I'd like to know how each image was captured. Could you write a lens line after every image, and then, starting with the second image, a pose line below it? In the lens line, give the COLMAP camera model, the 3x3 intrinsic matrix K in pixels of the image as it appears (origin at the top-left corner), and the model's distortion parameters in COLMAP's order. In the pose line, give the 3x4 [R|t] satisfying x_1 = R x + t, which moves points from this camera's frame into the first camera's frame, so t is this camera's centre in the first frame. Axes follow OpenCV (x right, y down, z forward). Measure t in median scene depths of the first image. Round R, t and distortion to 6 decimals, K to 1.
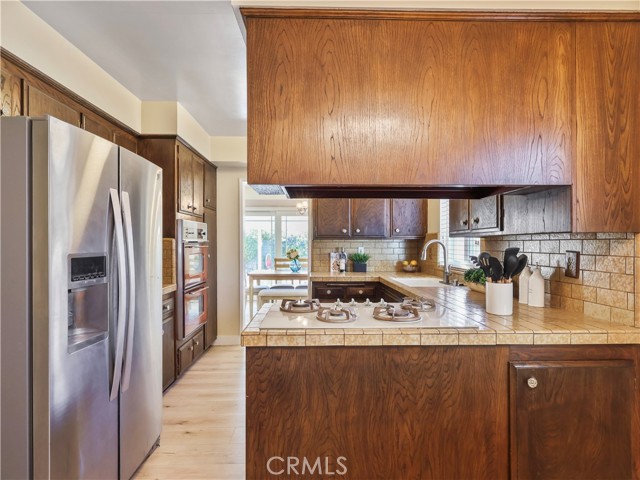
lens RADIAL K [[336.1, 0, 320.8], [0, 336.1, 243.3], [0, 0, 1]] dist [0.000258, 0.000877]
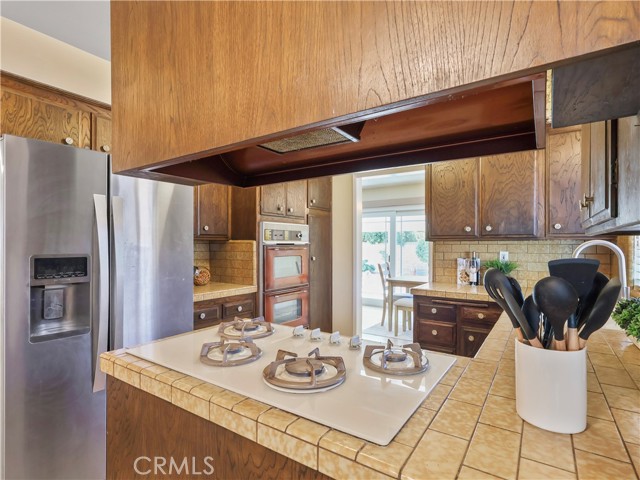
lens RADIAL K [[336.1, 0, 320.8], [0, 336.1, 243.3], [0, 0, 1]] dist [0.000258, 0.000877]
pose [[0.813379, -0.001124, -0.581734, 0.384321], [-0.002962, 0.999977, -0.006074, -0.000953], [0.581727, 0.006664, 0.813357, 0.358485]]
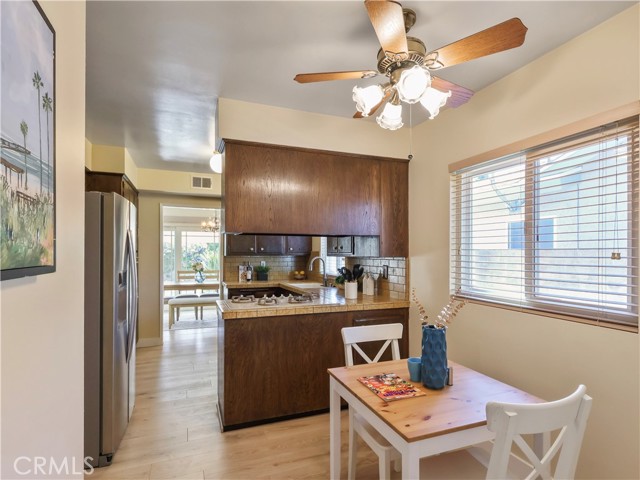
lens RADIAL K [[336.1, 0, 320.8], [0, 336.1, 243.3], [0, 0, 1]] dist [0.000258, 0.000877]
pose [[0.940158, 0.012494, 0.340511, -0.200967], [-0.002105, 0.999521, -0.030863, -0.032257], [-0.340733, 0.028299, 0.939734, -0.524284]]
